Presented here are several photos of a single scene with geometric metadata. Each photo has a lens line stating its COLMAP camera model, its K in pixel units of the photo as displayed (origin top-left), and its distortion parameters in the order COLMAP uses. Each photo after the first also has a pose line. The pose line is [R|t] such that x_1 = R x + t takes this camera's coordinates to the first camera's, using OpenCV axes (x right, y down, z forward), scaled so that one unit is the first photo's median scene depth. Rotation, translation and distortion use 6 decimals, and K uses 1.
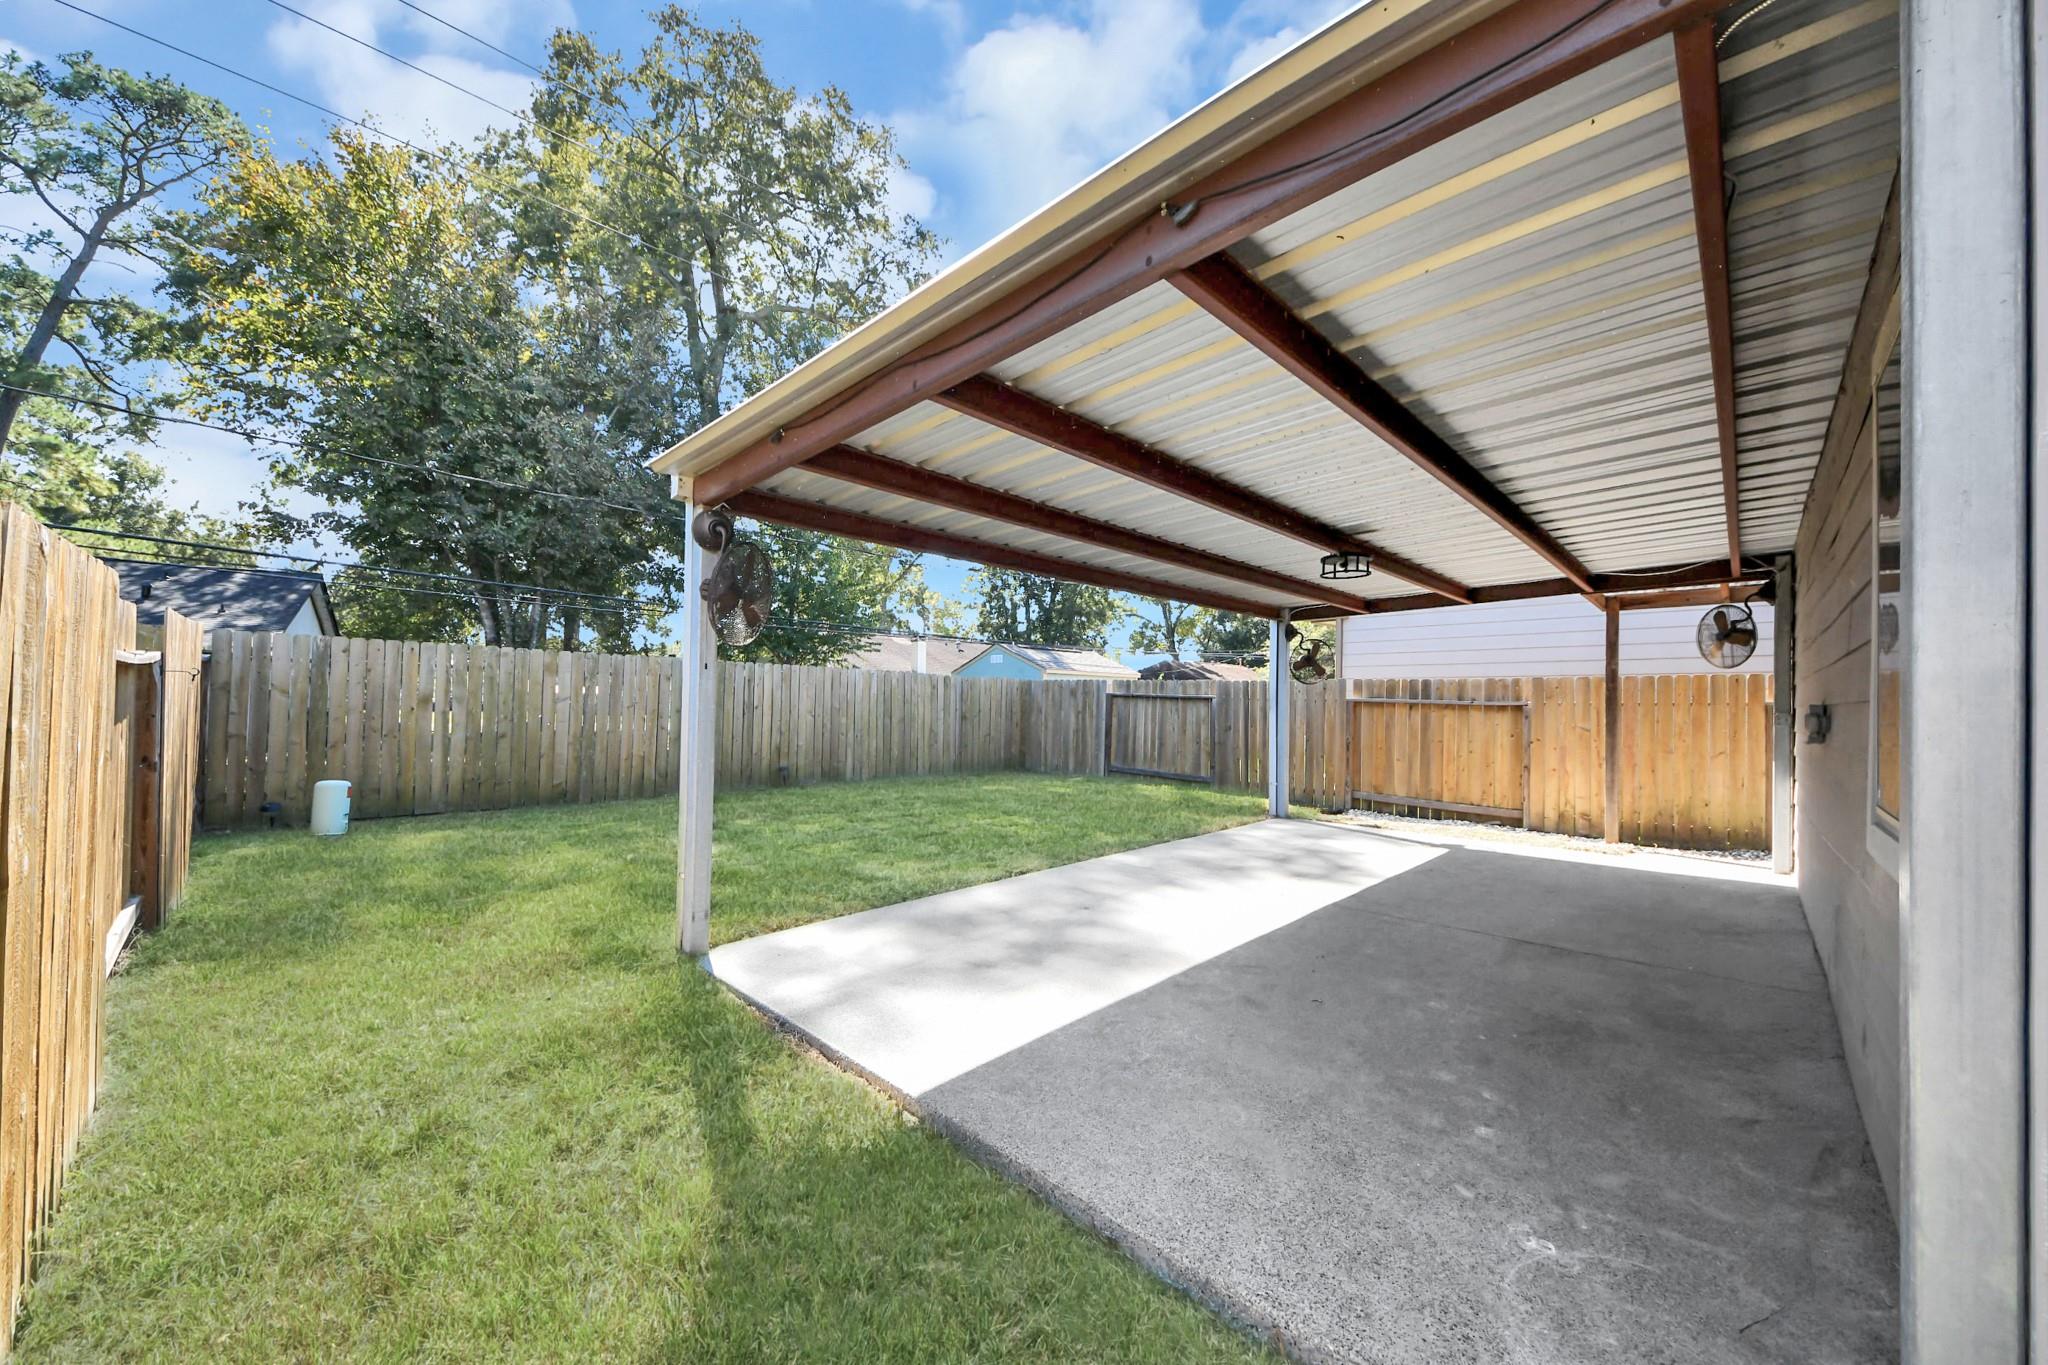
lens RADIAL K [[727.6, 0, 1016.3], [0, 727.6, 688.7], [0, 0, 1]] dist [0.025796, -0.017496]
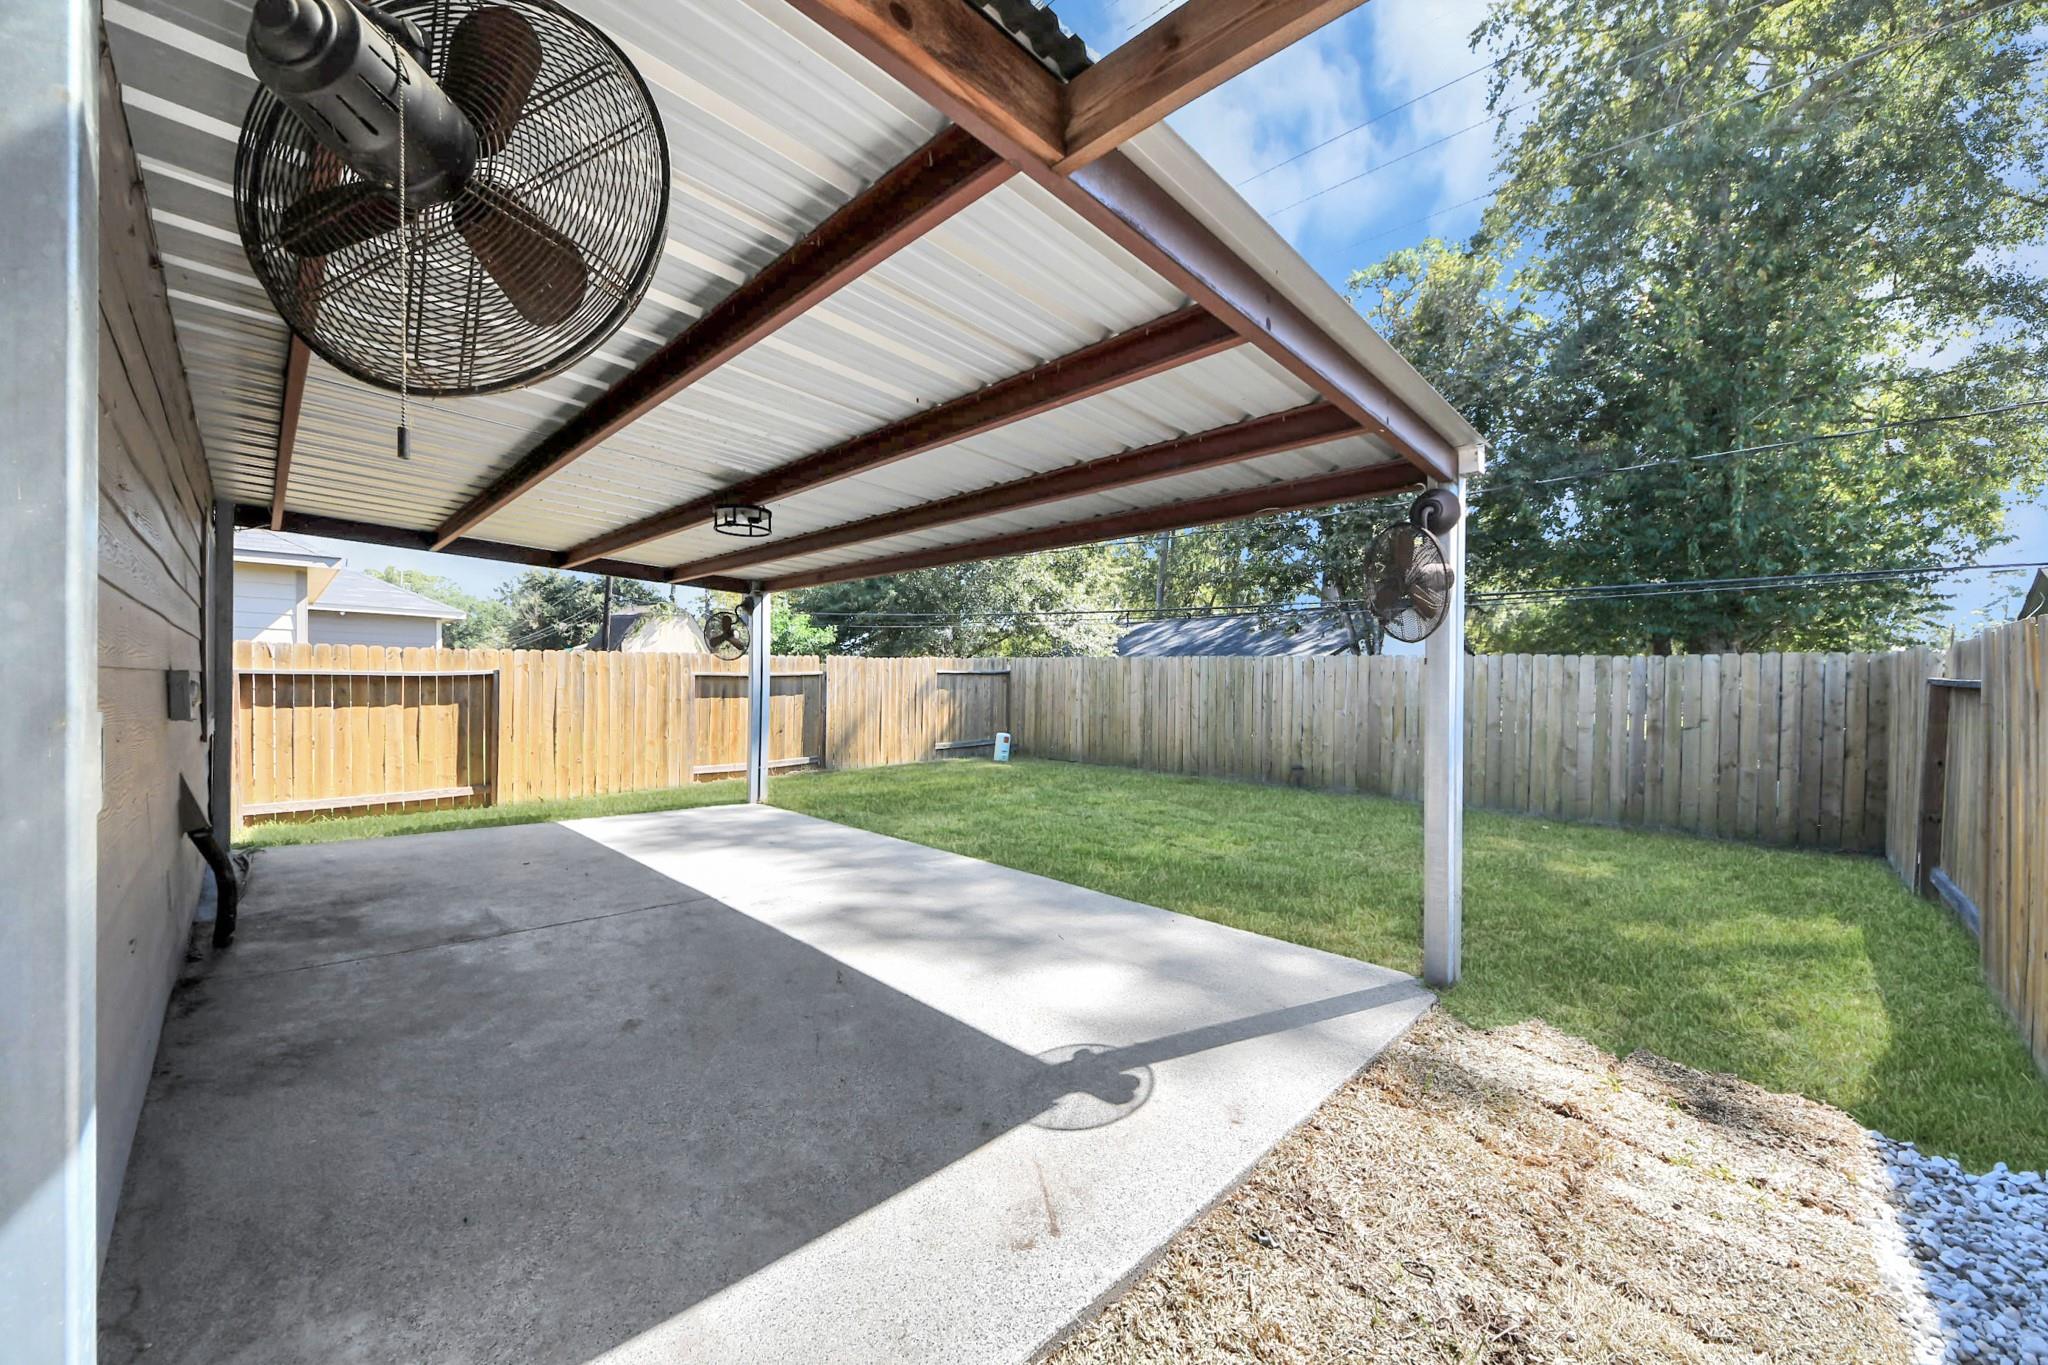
lens RADIAL K [[727.6, 0, 1016.3], [0, 727.6, 688.7], [0, 0, 1]] dist [0.025796, -0.017496]
pose [[0.029654, -0.010512, -0.999505, 0.618948], [0.000575, 0.999945, -0.010499, 0.017468], [0.999560, -0.000263, 0.029659, 0.612411]]
